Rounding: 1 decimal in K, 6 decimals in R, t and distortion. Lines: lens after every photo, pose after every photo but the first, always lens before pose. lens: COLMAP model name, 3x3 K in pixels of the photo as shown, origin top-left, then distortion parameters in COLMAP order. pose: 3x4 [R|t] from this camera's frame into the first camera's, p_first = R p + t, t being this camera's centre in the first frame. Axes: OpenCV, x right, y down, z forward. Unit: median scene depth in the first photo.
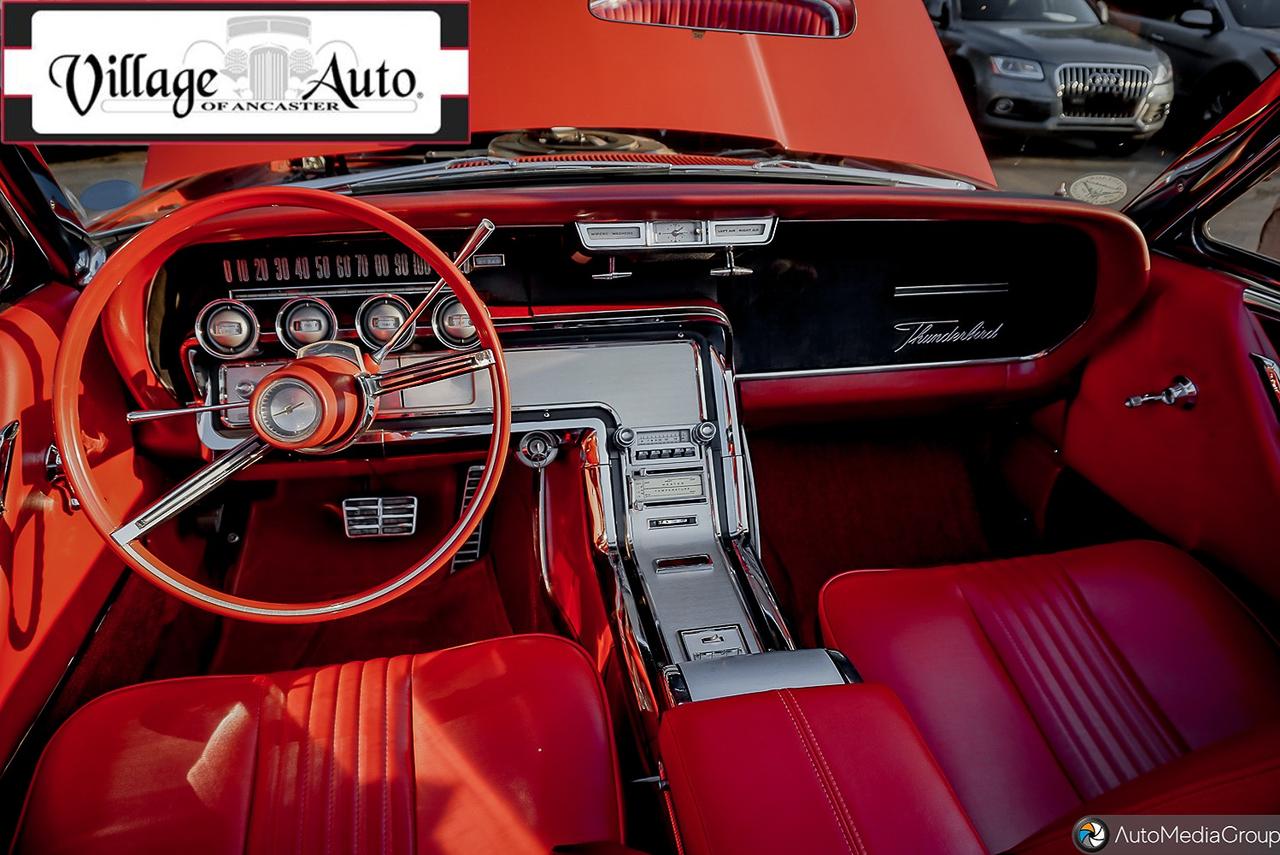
lens RADIAL K [[865.4, 0, 639.1], [0, 865.4, 429.7], [0, 0, 1]] dist [-0.038337, 0.022836]
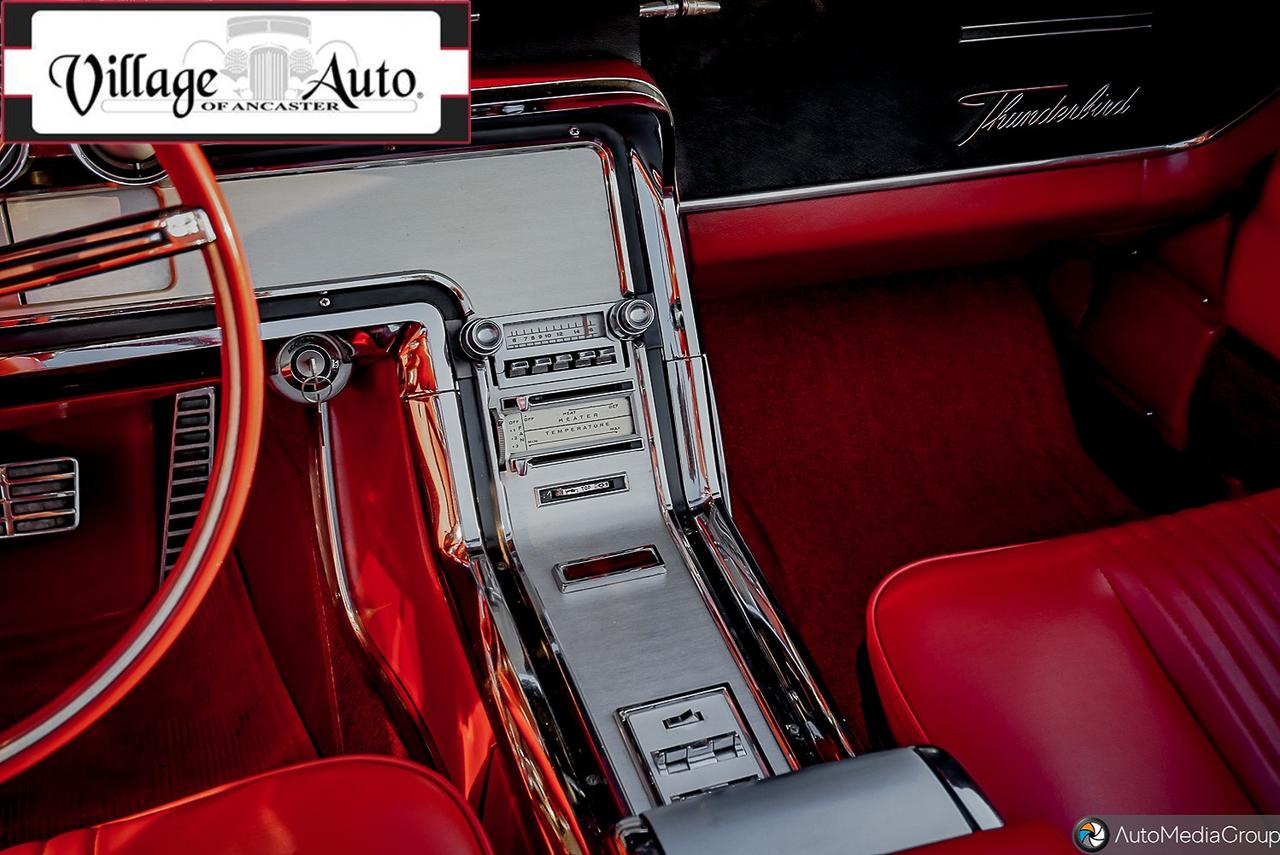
lens RADIAL K [[1346.1, 0, 674.3], [0, 1346.1, 421.7], [0, 0, 1]] dist [0.000222, 0.000000]
pose [[0.985798, -0.068178, 0.153470, -0.032049], [0.047276, 0.989588, 0.135947, -0.048048], [-0.161141, -0.126761, 0.978757, 0.187850]]
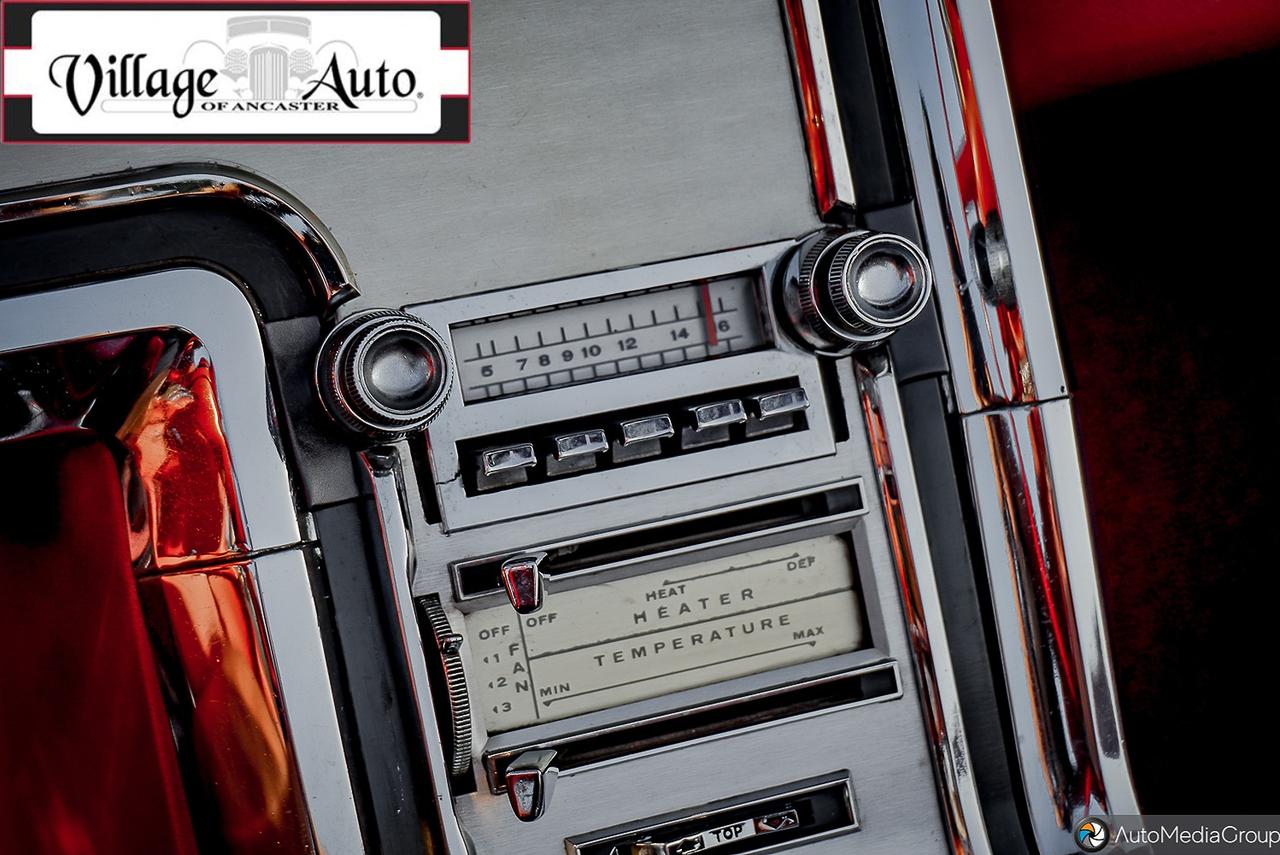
lens RADIAL K [[2476.6, 0, 628.9], [0, 2476.6, 428.4], [0, 0, 1]] dist [0.061721, 0.000000]
pose [[0.989267, -0.101726, 0.104892, -0.022374], [0.084004, 0.983313, 0.161363, -0.054929], [-0.119557, -0.150820, 0.981305, 0.563774]]
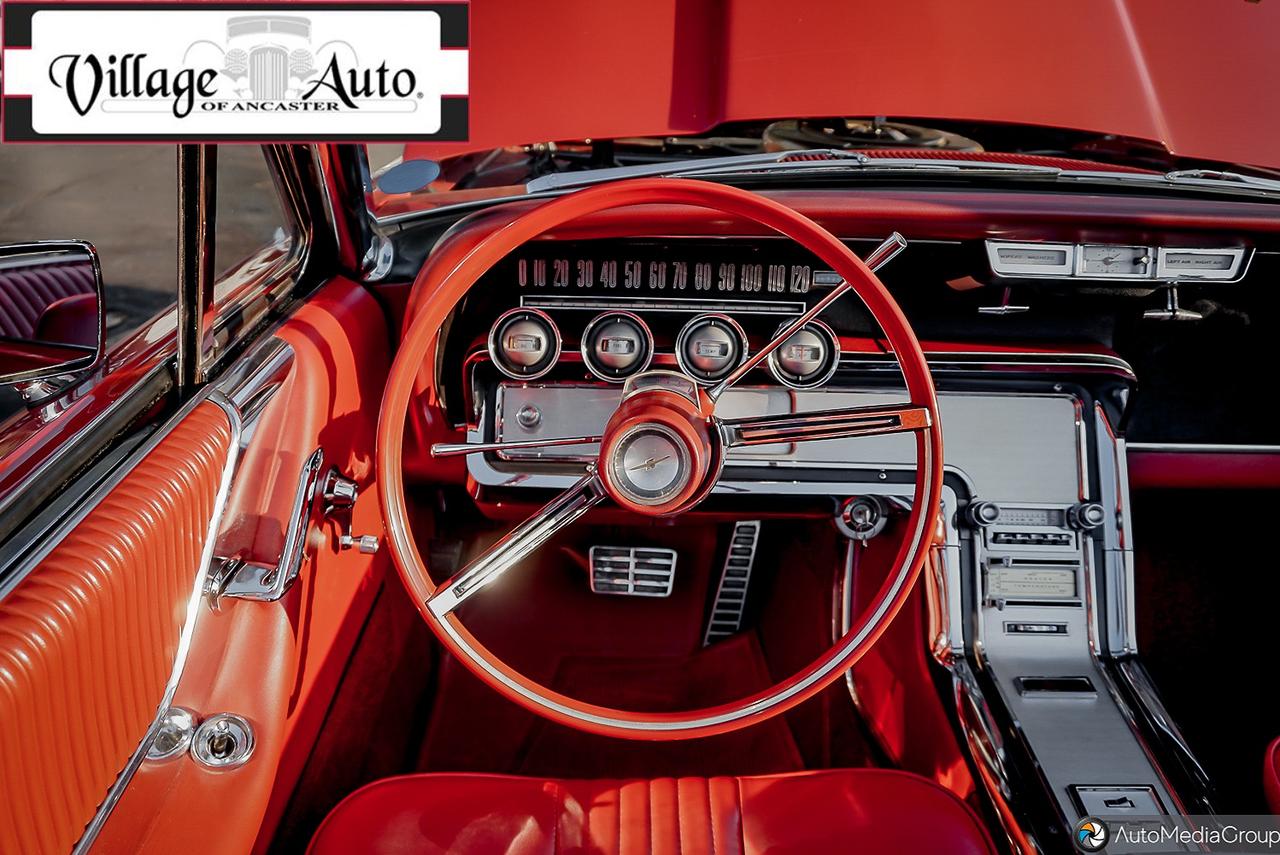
lens RADIAL K [[964.8, 0, 635.4], [0, 964.8, 433.4], [0, 0, 1]] dist [-0.049101, 0.038020]
pose [[0.983064, 0.084136, -0.162806, -0.199613], [-0.086970, 0.996157, -0.010346, -0.028655], [0.161310, 0.024330, 0.986604, 0.098094]]
